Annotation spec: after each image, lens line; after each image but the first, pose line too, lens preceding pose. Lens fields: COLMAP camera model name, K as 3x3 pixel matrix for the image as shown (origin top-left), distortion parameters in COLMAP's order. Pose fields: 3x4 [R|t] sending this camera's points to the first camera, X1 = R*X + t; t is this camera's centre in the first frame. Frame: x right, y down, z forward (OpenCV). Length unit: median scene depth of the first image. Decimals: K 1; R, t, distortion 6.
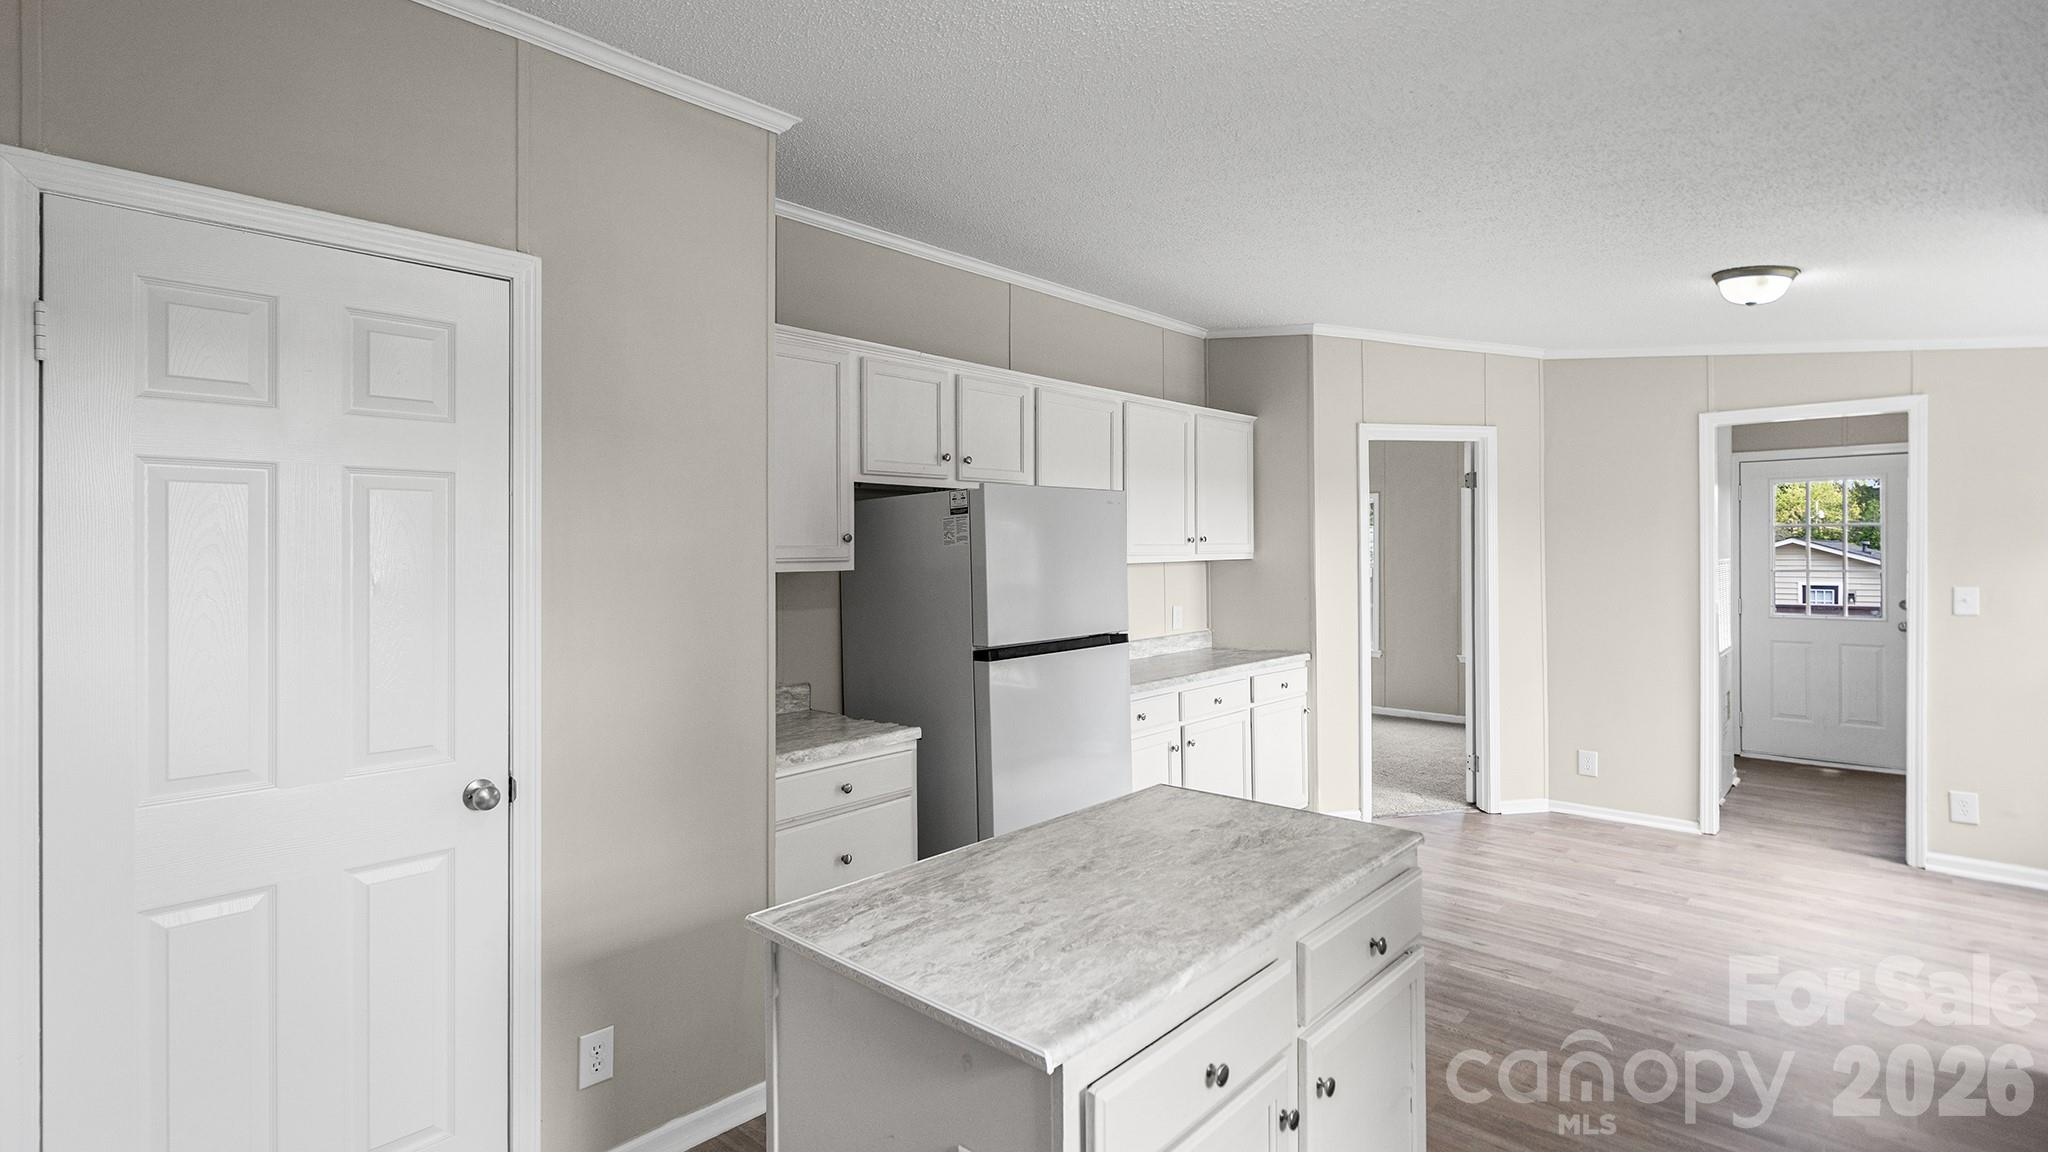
lens RADIAL K [[951.4, 0, 1010.2], [0, 951.4, 552.0], [0, 0, 1]] dist [-0.004642, 0.000048]
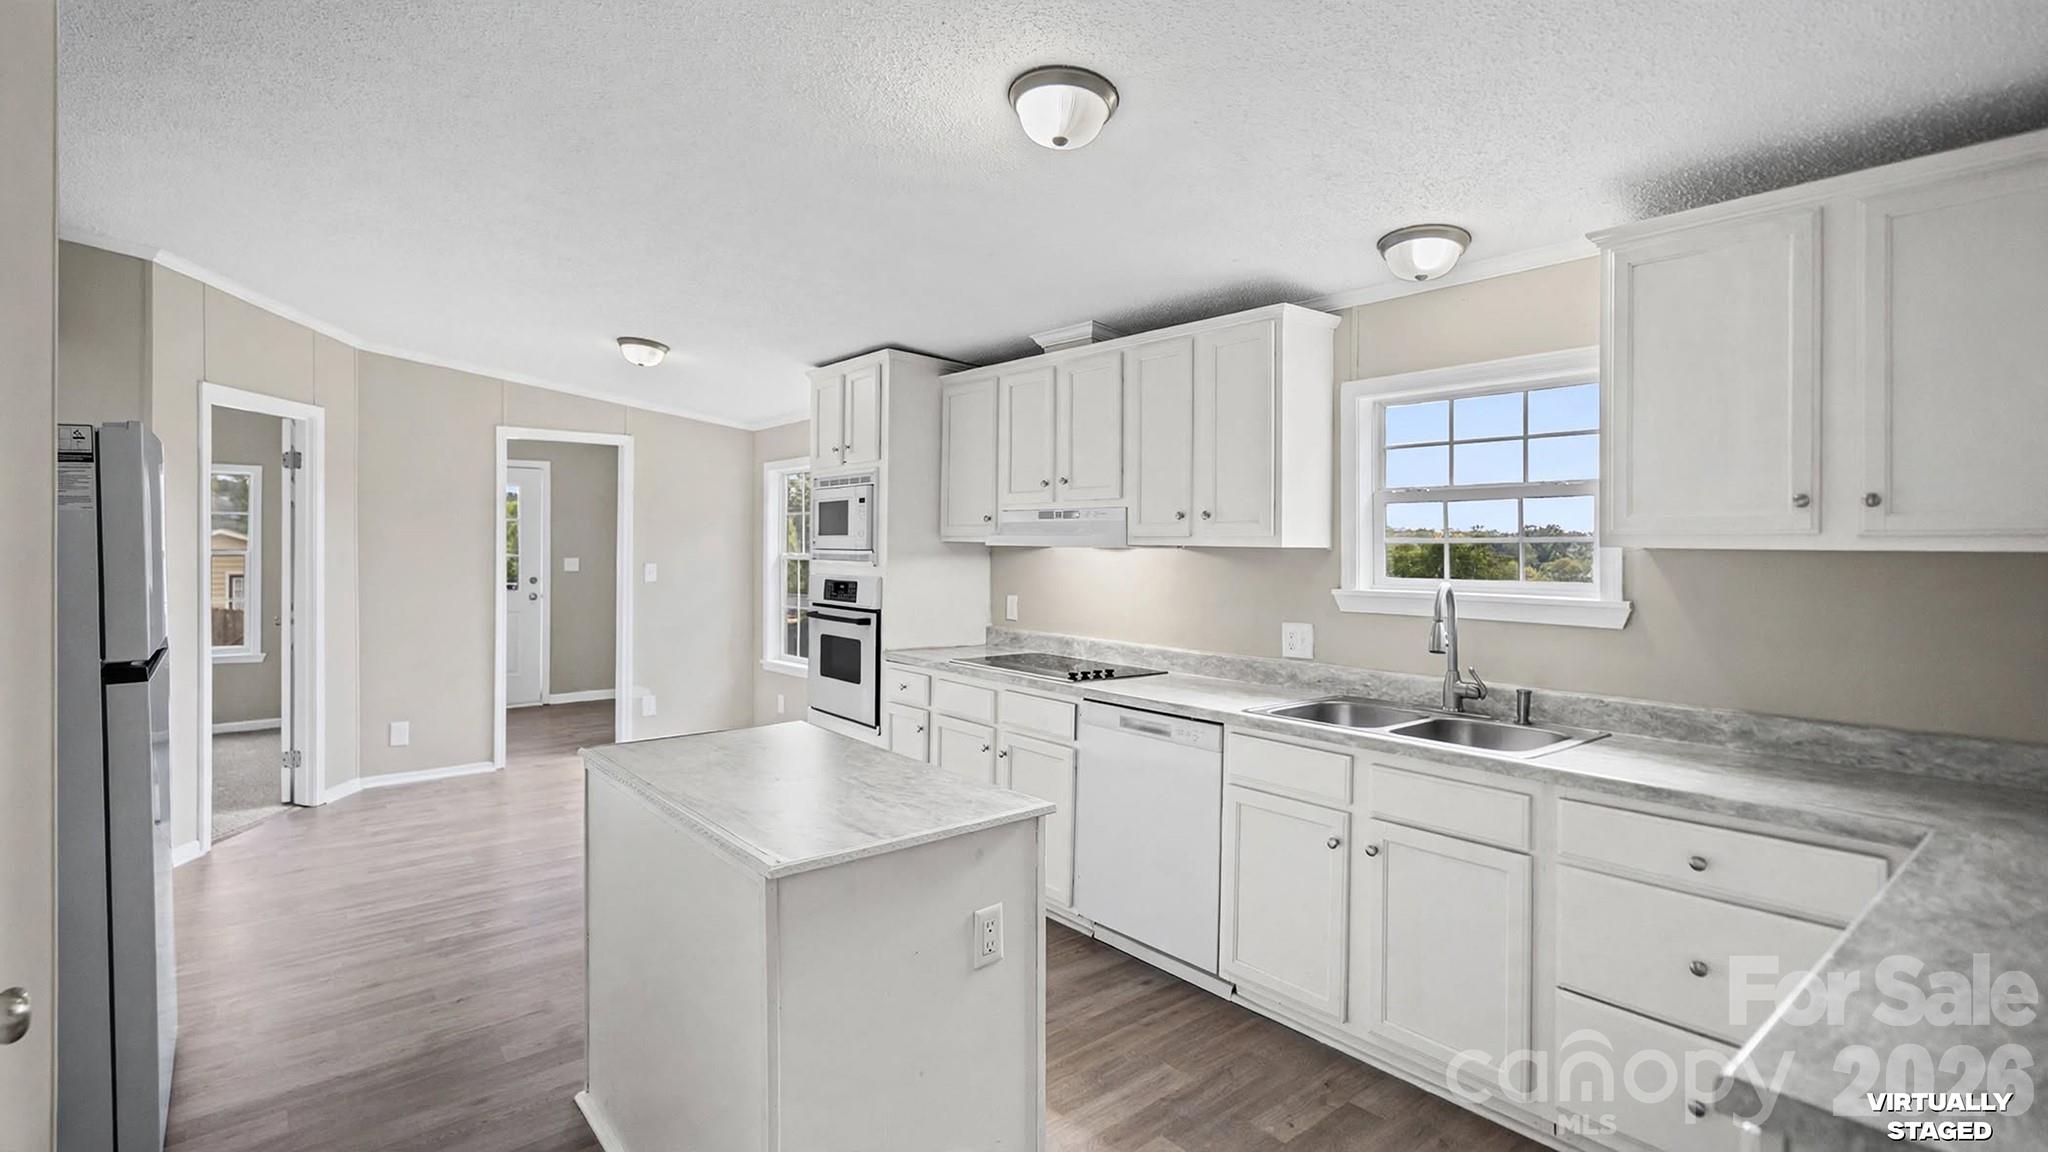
lens RADIAL K [[951.4, 0, 1010.2], [0, 951.4, 552.0], [0, 0, 1]] dist [-0.004642, 0.000048]
pose [[0.137258, 0.001403, 0.990534, -0.561680], [-0.008072, 0.999967, -0.000297, 0.016140], [-0.990502, -0.007954, 0.137265, 0.257167]]
